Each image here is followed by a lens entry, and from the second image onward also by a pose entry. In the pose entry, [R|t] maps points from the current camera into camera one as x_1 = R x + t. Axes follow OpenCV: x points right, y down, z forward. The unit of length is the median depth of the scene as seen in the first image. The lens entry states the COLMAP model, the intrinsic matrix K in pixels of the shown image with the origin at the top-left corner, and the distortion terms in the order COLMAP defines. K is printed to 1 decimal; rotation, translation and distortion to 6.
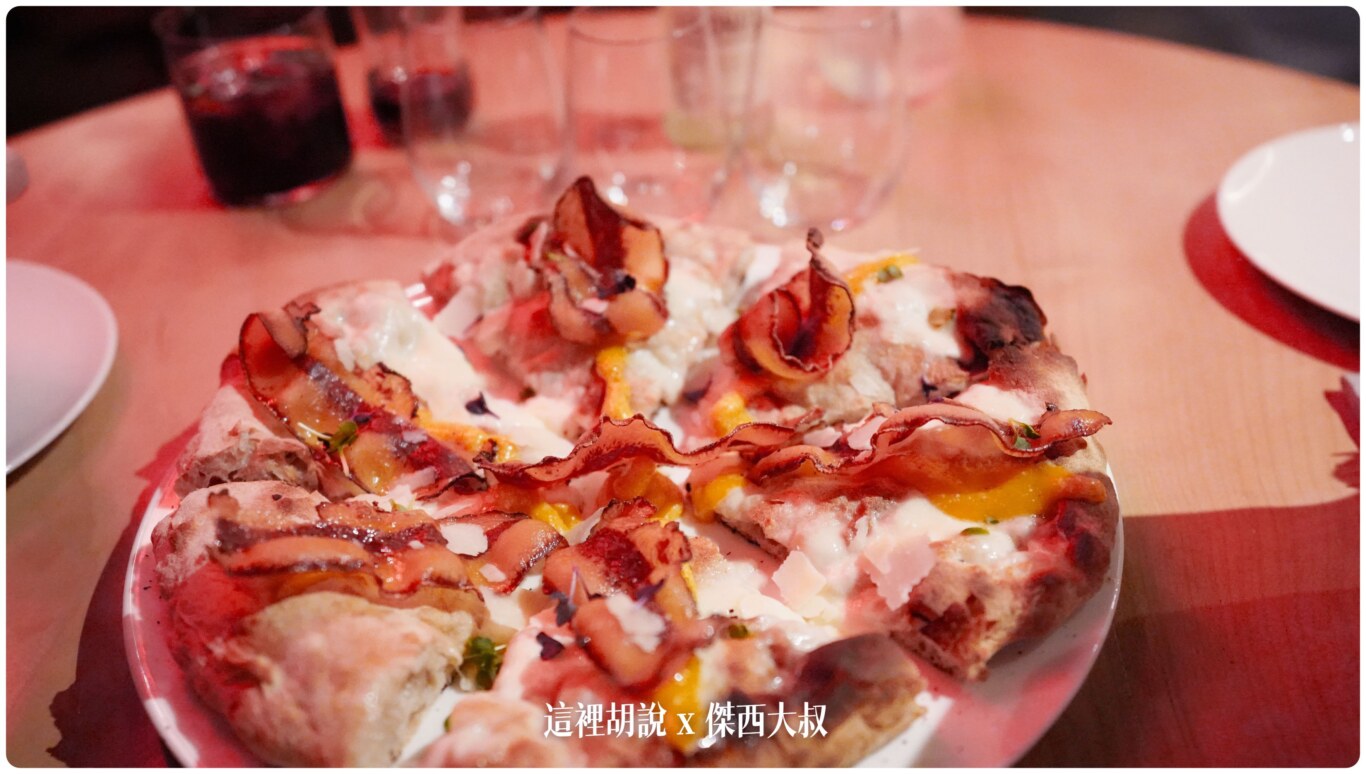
lens RADIAL K [[1429.1, 0, 683.0], [0, 1429.1, 387.0], [0, 0, 1]] dist [0.134601, 0.012136]
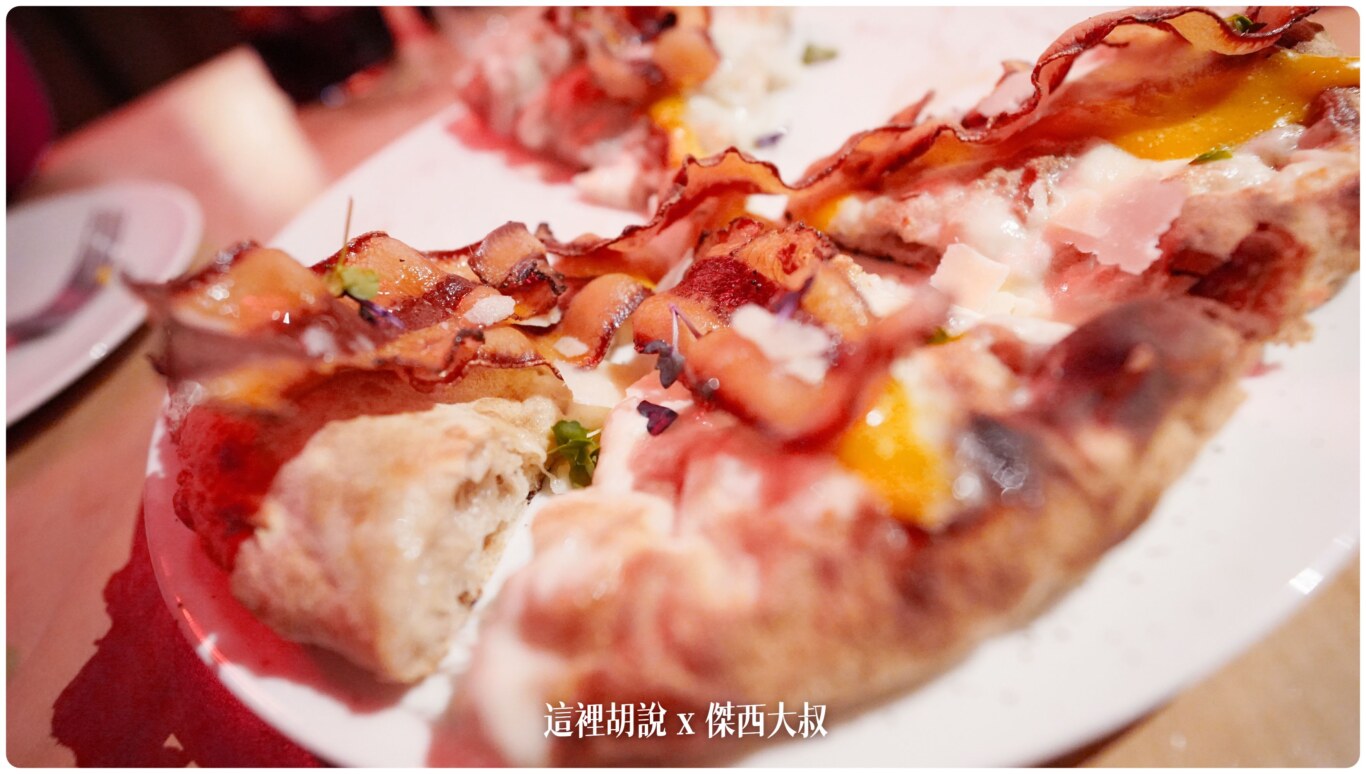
lens RADIAL K [[896.3, 0, 683.0], [0, 896.3, 387.0], [0, 0, 1]] dist [-0.000864, 0.000597]
pose [[0.982051, -0.181147, -0.052557, -0.053612], [0.185274, 0.978669, 0.088769, 0.126059], [0.035356, -0.096913, 0.994665, 0.544624]]
